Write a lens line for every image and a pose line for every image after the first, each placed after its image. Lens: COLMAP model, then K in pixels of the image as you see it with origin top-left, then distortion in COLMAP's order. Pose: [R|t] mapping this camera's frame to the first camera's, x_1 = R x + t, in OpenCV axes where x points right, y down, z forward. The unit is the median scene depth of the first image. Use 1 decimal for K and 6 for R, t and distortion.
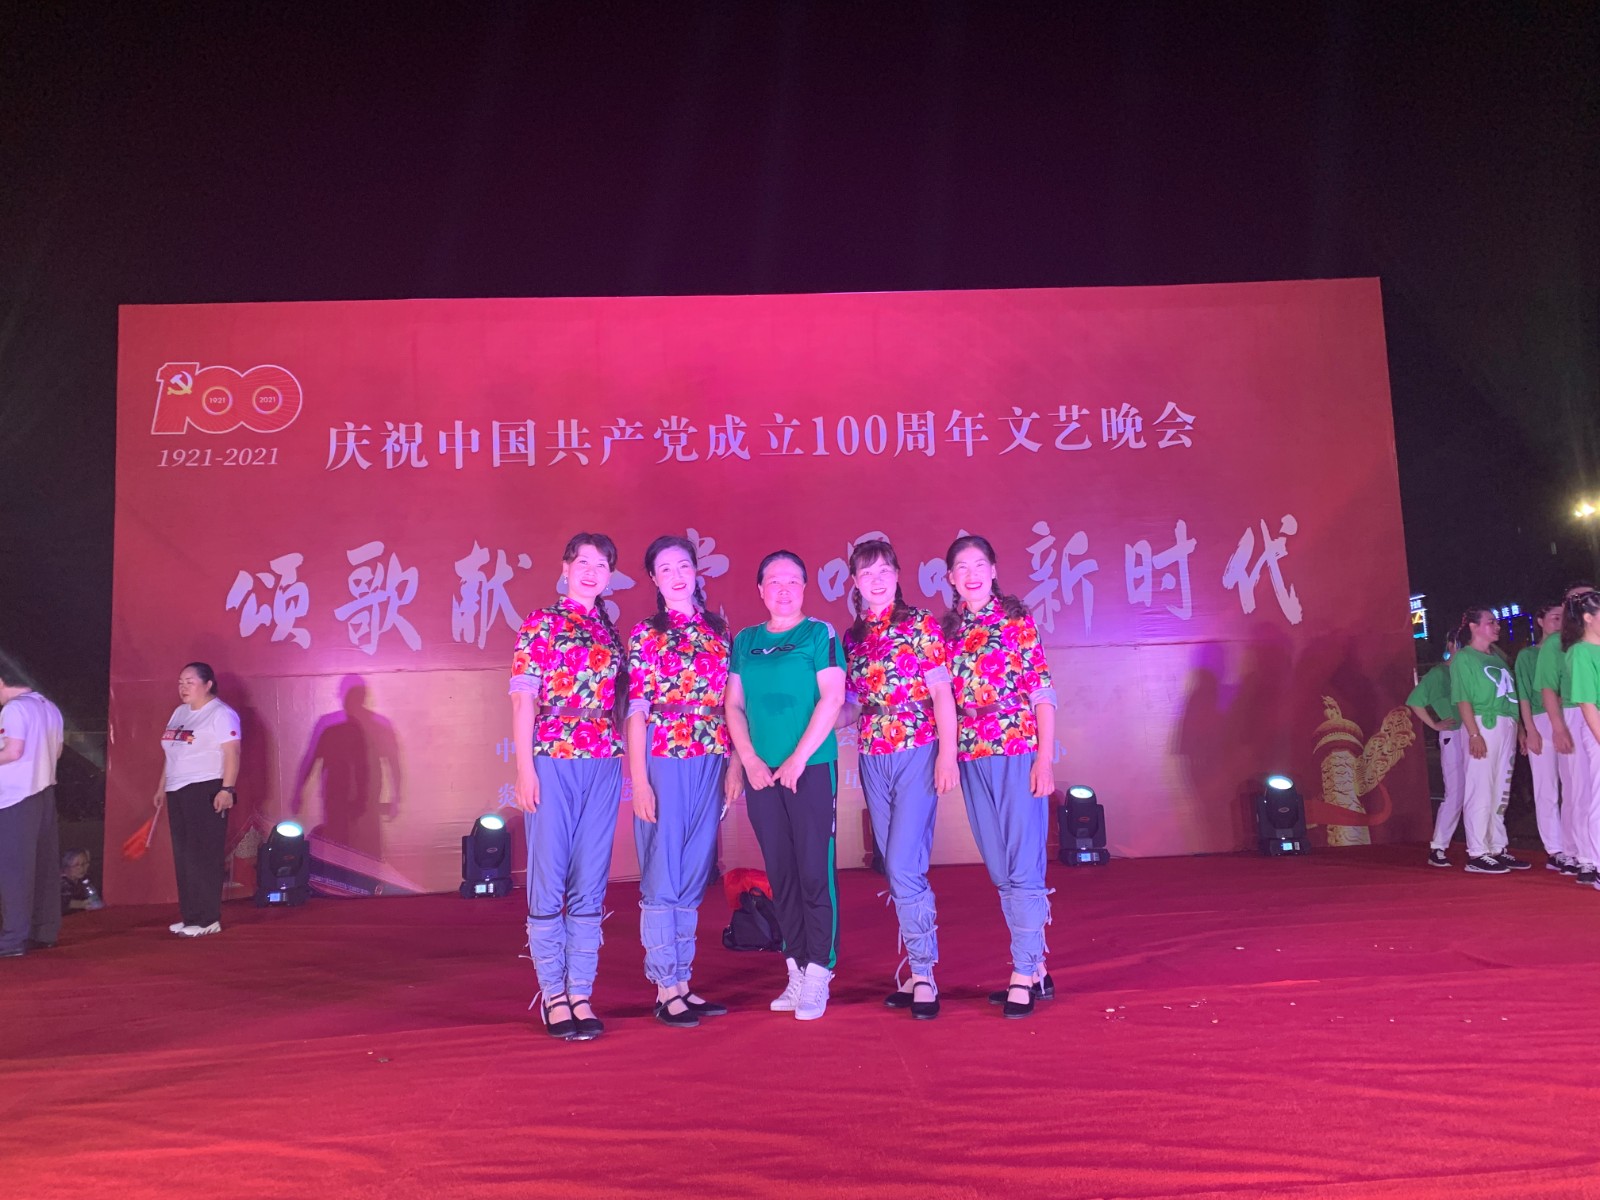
lens RADIAL K [[1207.1, 0, 800.7], [0, 1207.1, 597.9], [0, 0, 1]] dist [0.065297, -0.065705]
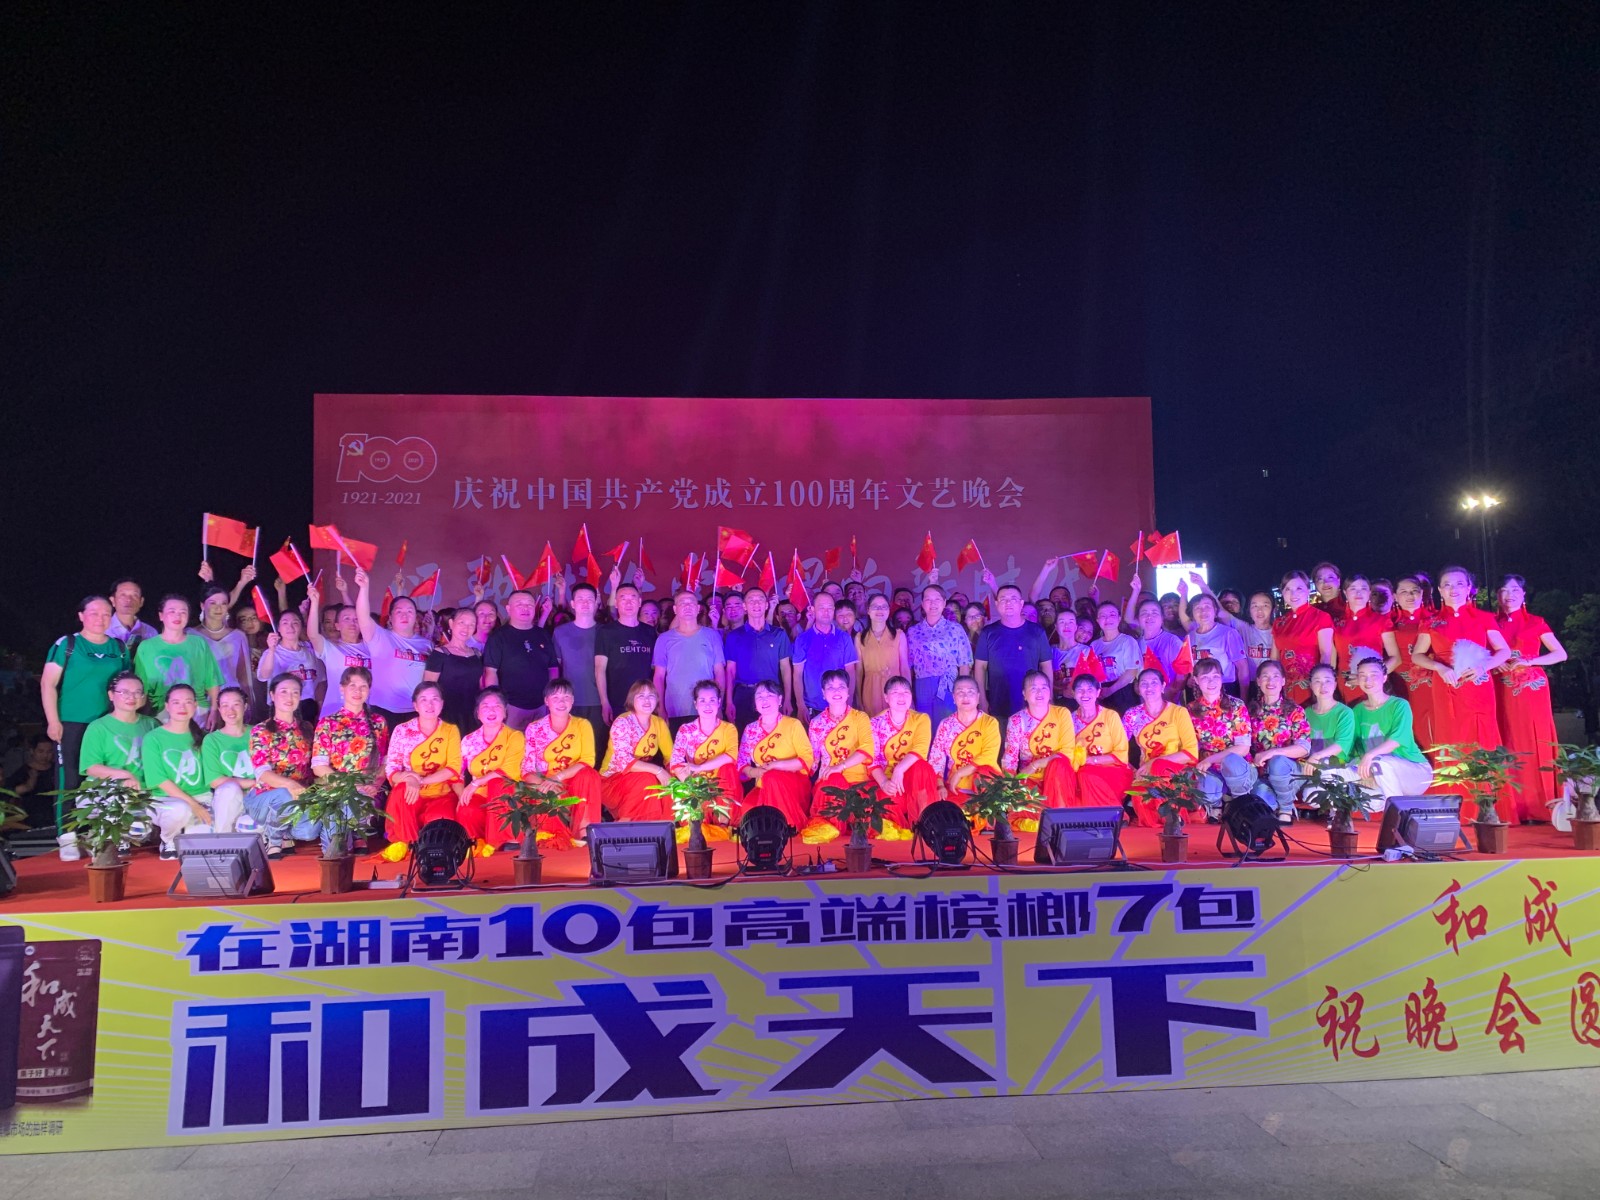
lens RADIAL K [[1207.1, 0, 800.8], [0, 1207.1, 600.5], [0, 0, 1]] dist [0.065297, -0.065705]
pose [[0.998393, 0.026258, 0.050222, -0.029657], [-0.028165, 0.998894, 0.037638, -0.058921], [-0.049178, -0.038992, 0.998029, -0.531524]]
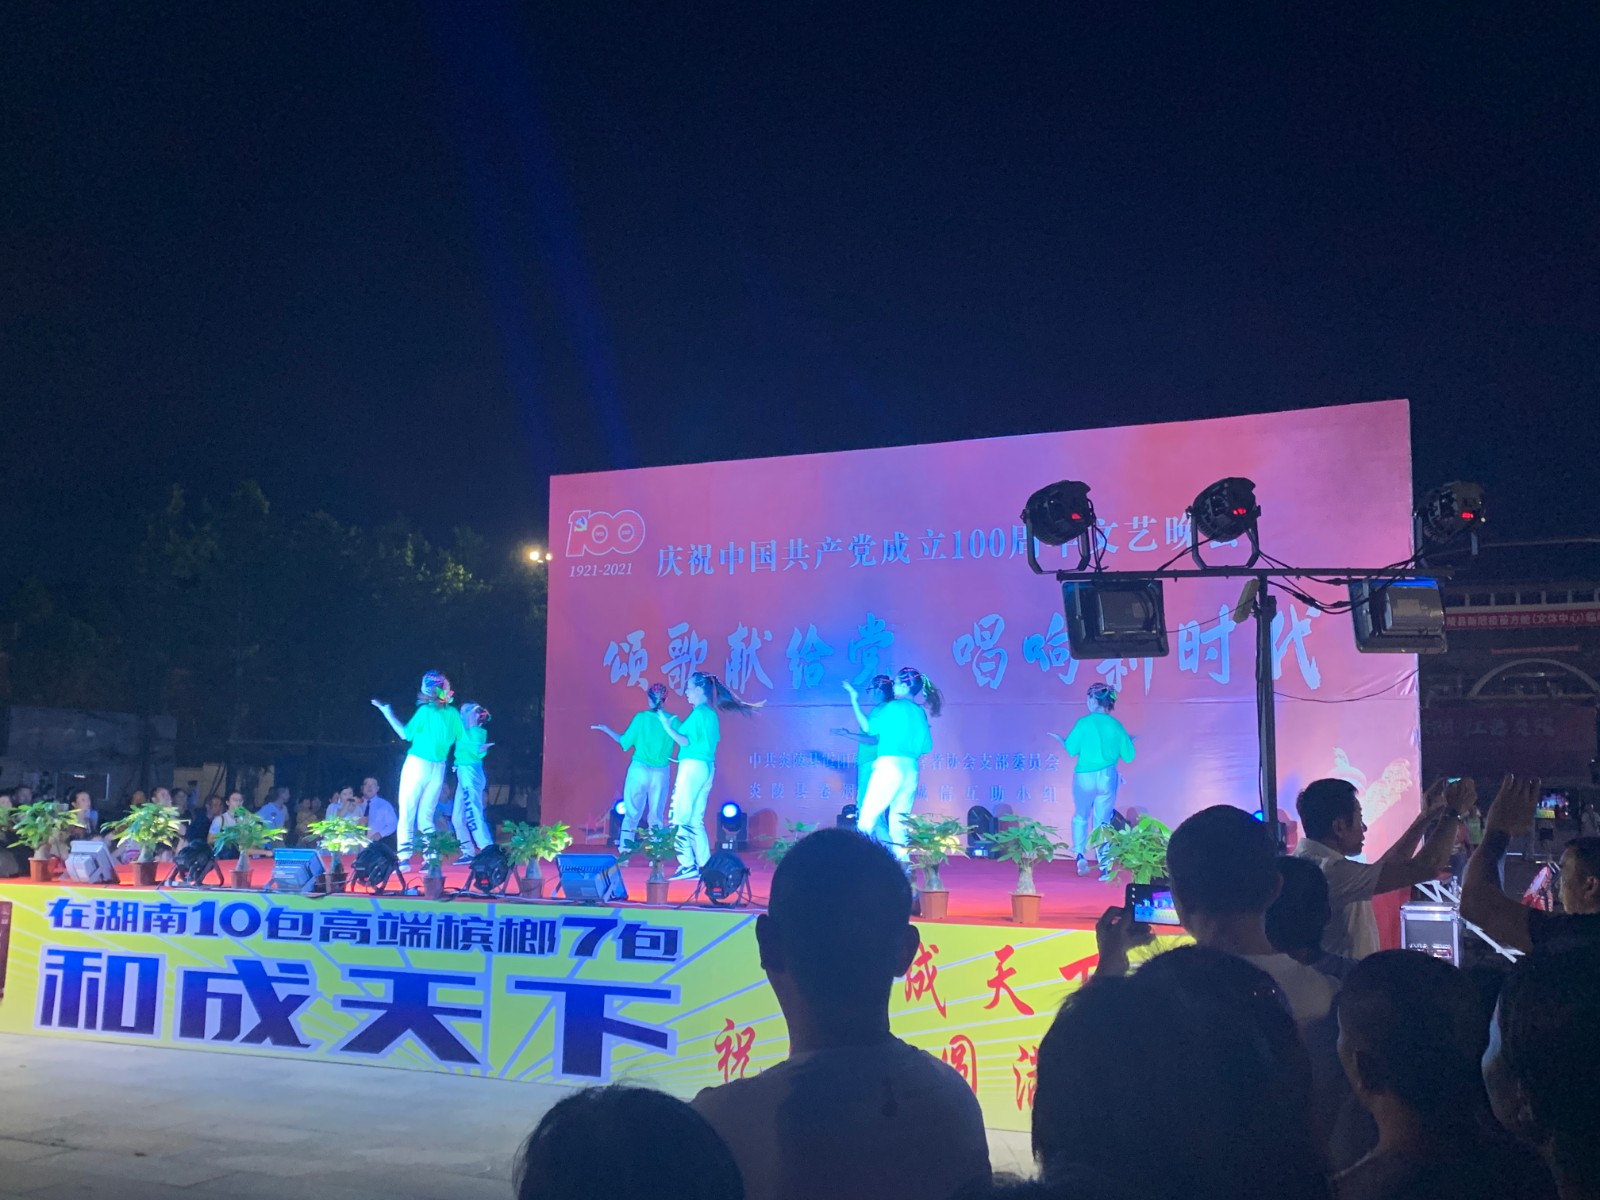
lens RADIAL K [[1626.4, 0, 795.7], [0, 1626.4, 585.9], [0, 0, 1]] dist [0.053252, 0.000000]
pose [[0.880673, -0.008076, -0.473655, 0.748306], [0.013385, 0.999880, 0.007839, -0.106346], [0.473535, -0.013244, 0.880675, -0.746586]]
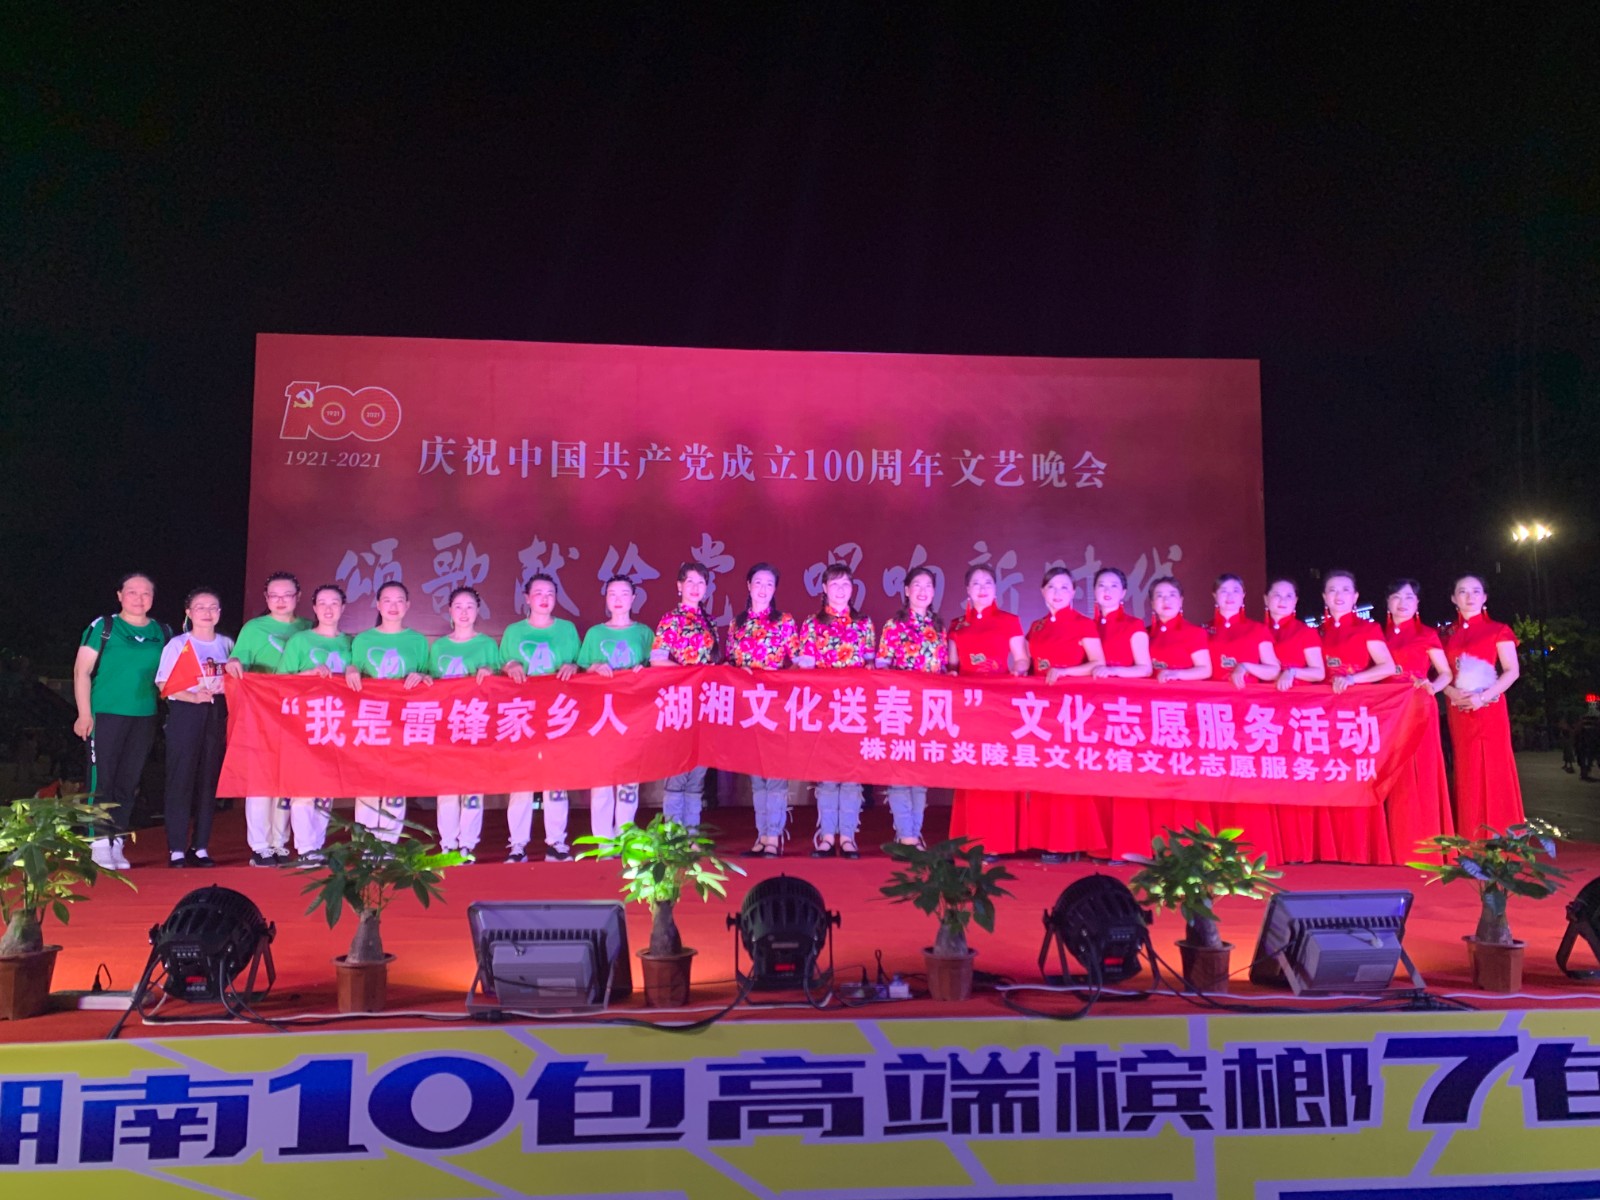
lens RADIAL K [[1207.1, 0, 805.5], [0, 1207.1, 602.8], [0, 0, 1]] dist [0.065297, -0.065705]
pose [[0.998366, 0.047348, 0.031985, -0.023659], [-0.048060, 0.998605, 0.021865, -0.017907], [-0.030905, -0.023367, 0.999249, -0.270245]]
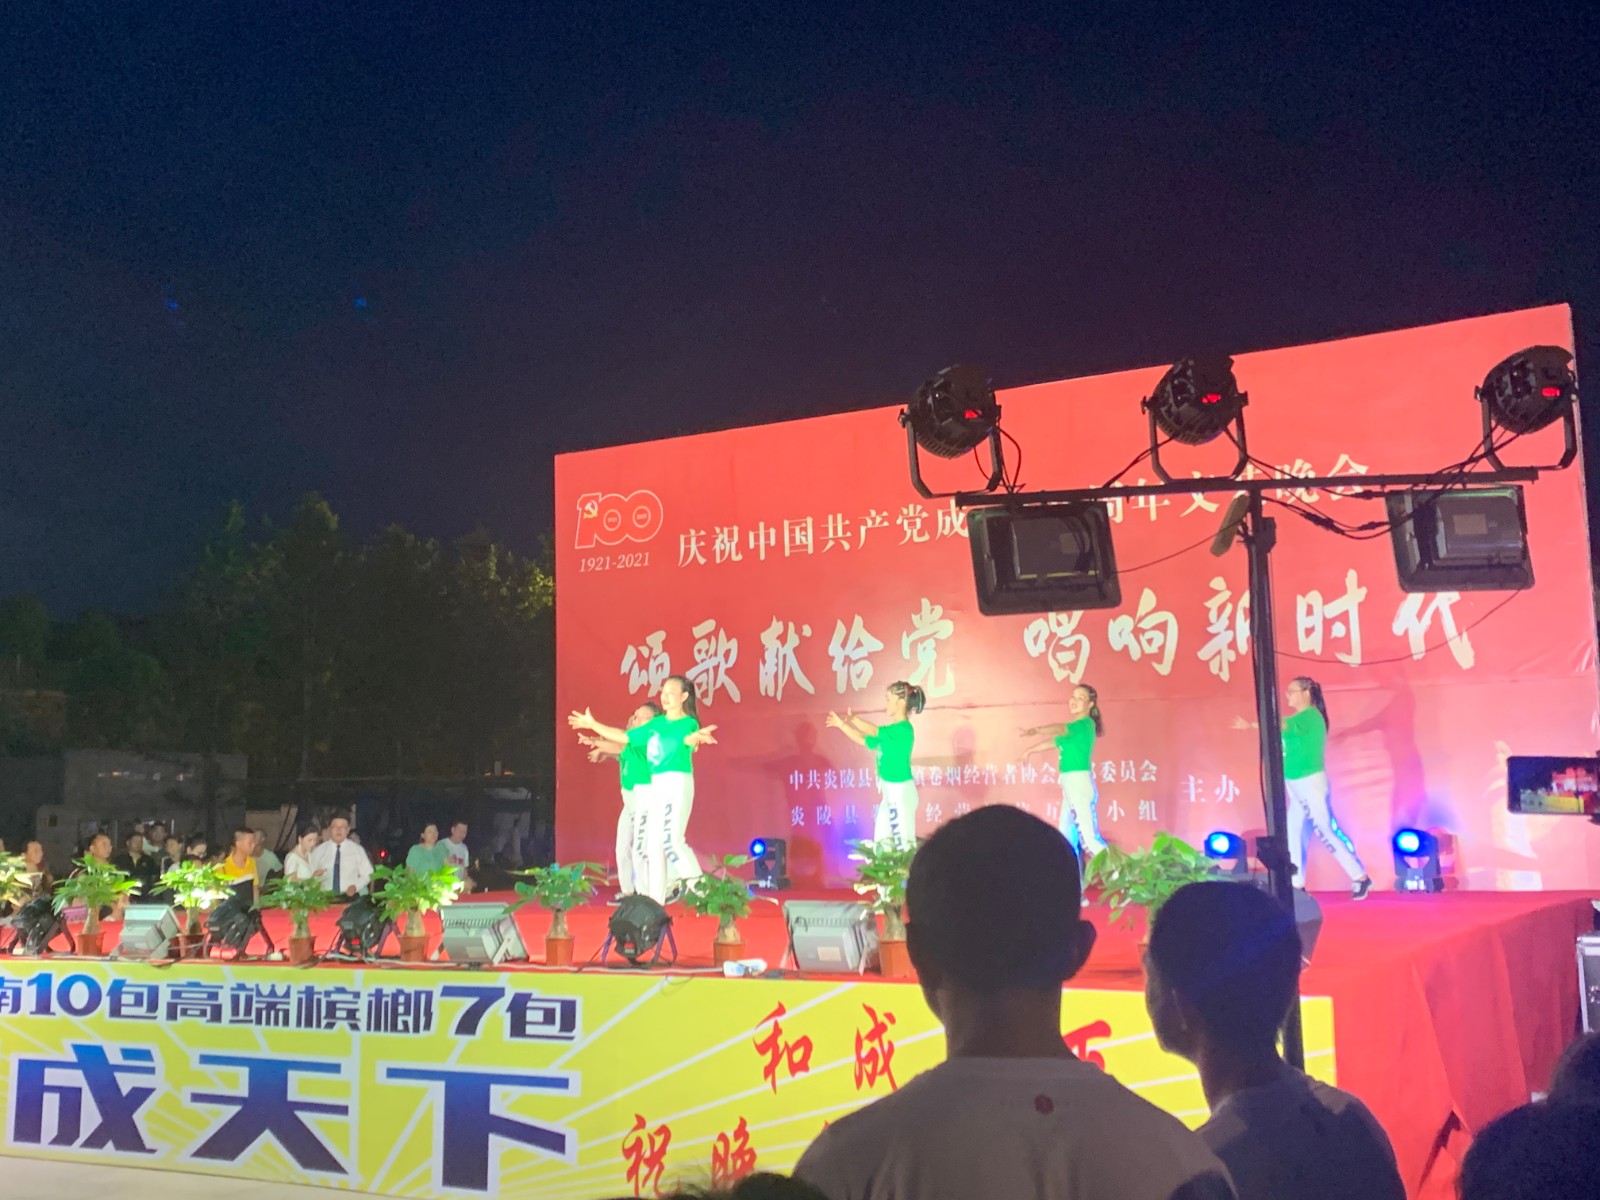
lens RADIAL K [[1802.2, 0, 786.3], [0, 1802.2, 546.6], [0, 0, 1]] dist [0.039516, 0.000000]
pose [[0.836332, -0.056842, -0.545269, 0.772981], [0.055318, 0.998284, -0.019221, -0.082391], [0.545426, -0.014088, 0.838041, -0.573395]]
